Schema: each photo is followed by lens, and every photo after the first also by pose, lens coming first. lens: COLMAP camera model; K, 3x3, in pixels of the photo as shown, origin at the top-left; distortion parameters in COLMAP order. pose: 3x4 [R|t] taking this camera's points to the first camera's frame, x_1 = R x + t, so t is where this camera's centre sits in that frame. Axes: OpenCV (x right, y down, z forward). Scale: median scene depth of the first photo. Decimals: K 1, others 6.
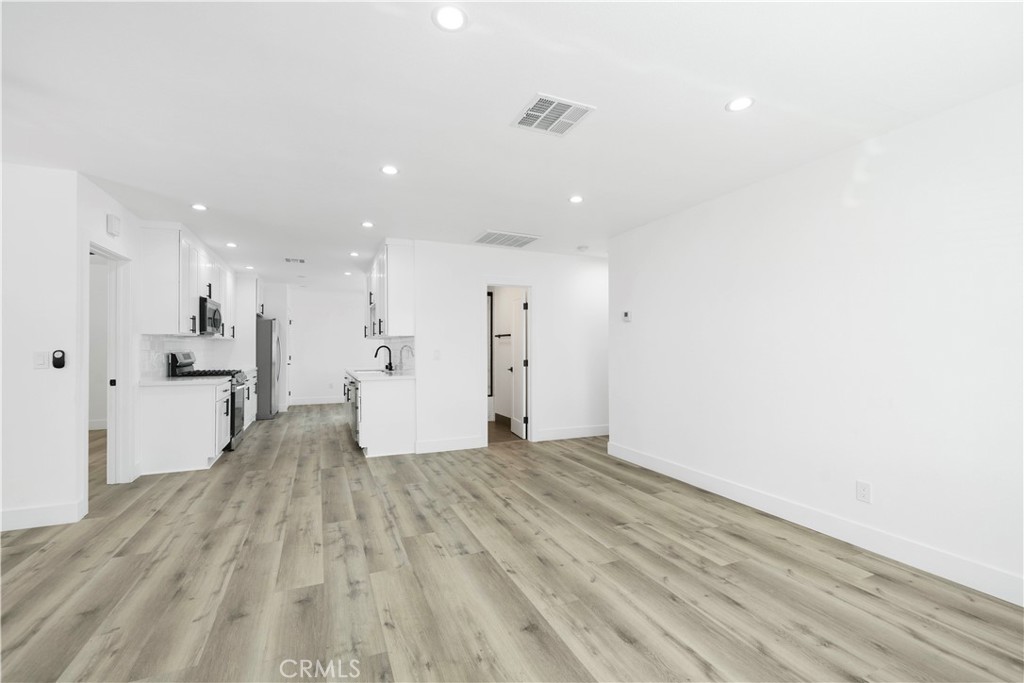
lens RADIAL K [[458.8, 0, 517.2], [0, 458.8, 340.2], [0, 0, 1]] dist [0.001284, 0.000441]
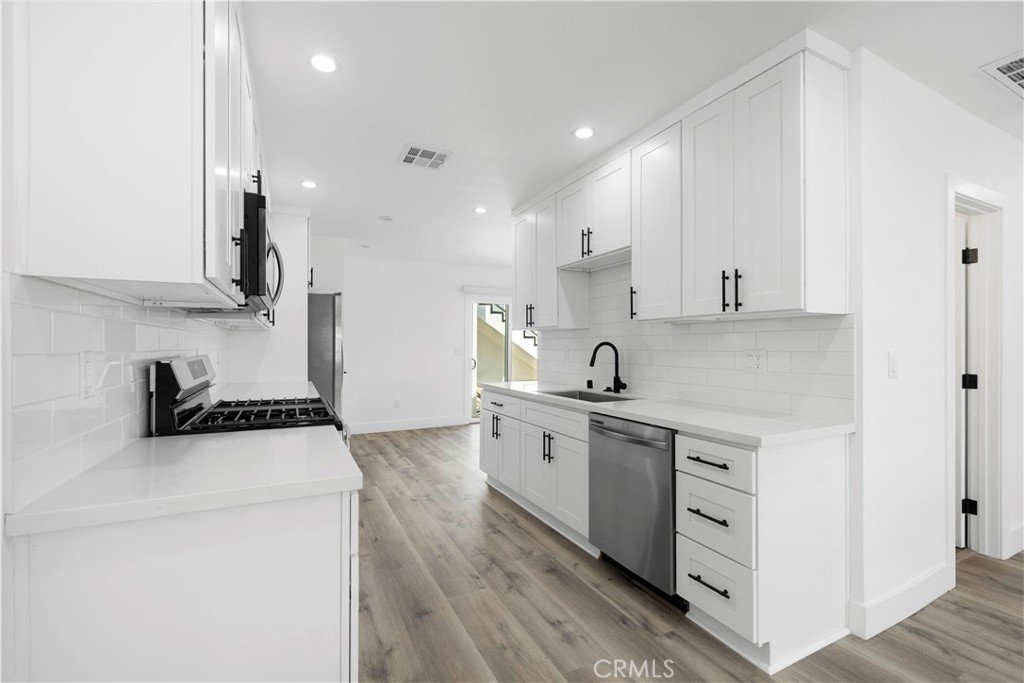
lens RADIAL K [[437.7, 0, 507.0], [0, 437.7, 345.1], [0, 0, 1]] dist [0.000840, -0.000114]
pose [[0.999209, 0.002153, 0.039708, -0.418079], [-0.002870, 0.999834, 0.017991, 0.008417], [-0.039663, -0.018091, 0.999049, 0.549777]]
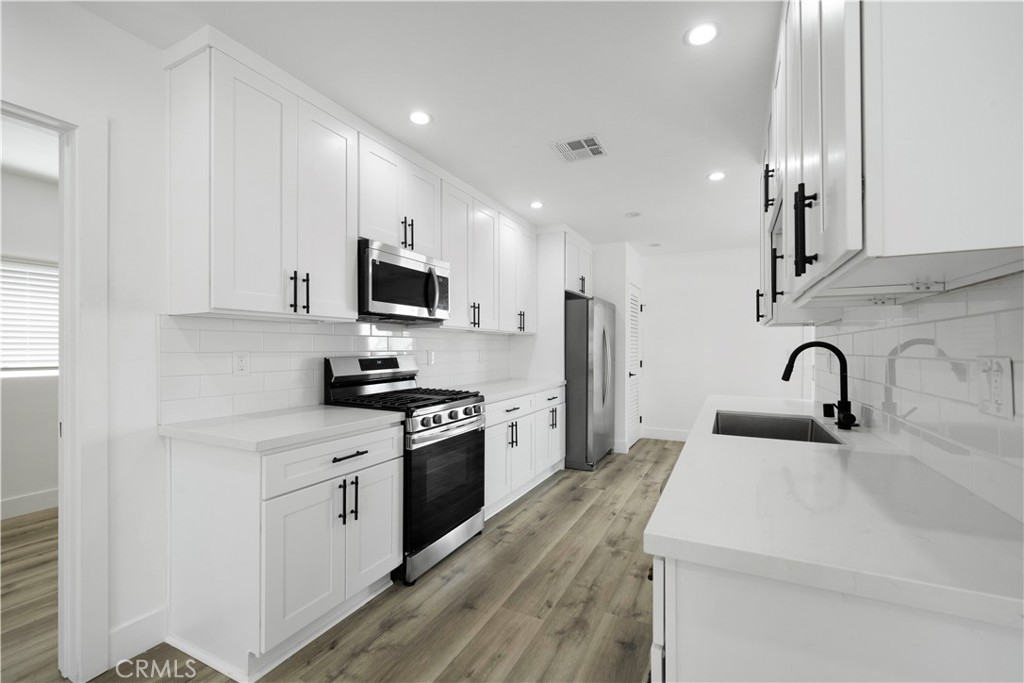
lens RADIAL K [[437.7, 0, 507.0], [0, 437.7, 345.1], [0, 0, 1]] dist [0.000840, -0.000114]
pose [[0.627877, -0.003441, -0.778305, -0.200347], [0.014126, 0.999876, 0.006976, 0.010616], [0.778185, -0.015375, 0.627847, 0.679193]]
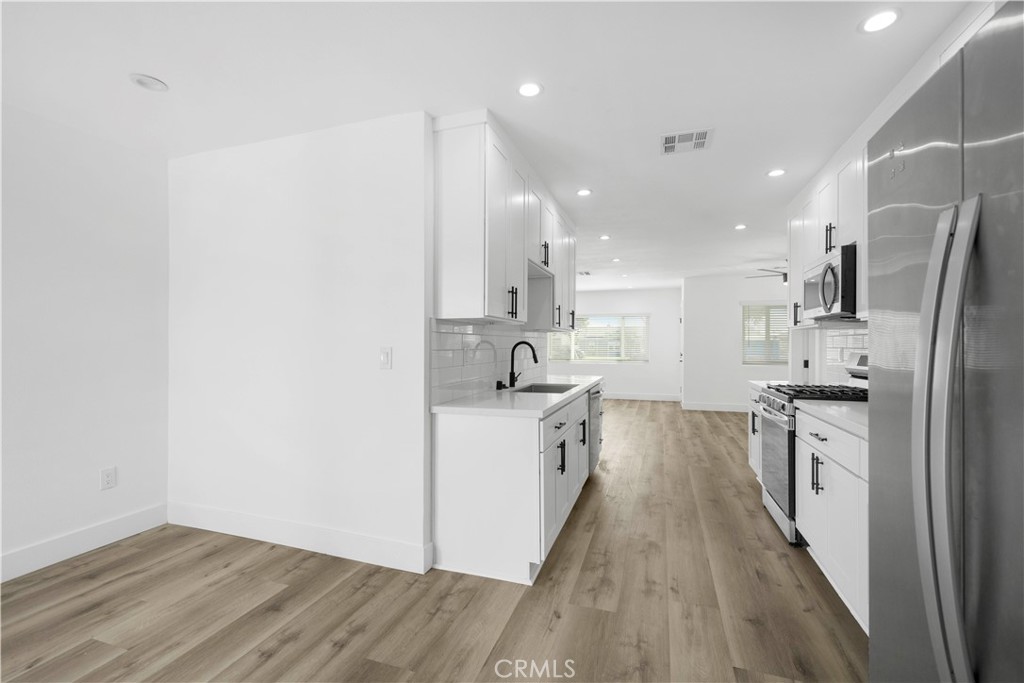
lens RADIAL K [[458.8, 0, 517.2], [0, 458.8, 340.2], [0, 0, 1]] dist [0.001284, 0.000441]
pose [[-0.752586, 0.004388, 0.658480, -0.650502], [-0.013079, 0.999681, -0.021610, 0.023682], [-0.658364, -0.024876, -0.752288, 1.426248]]
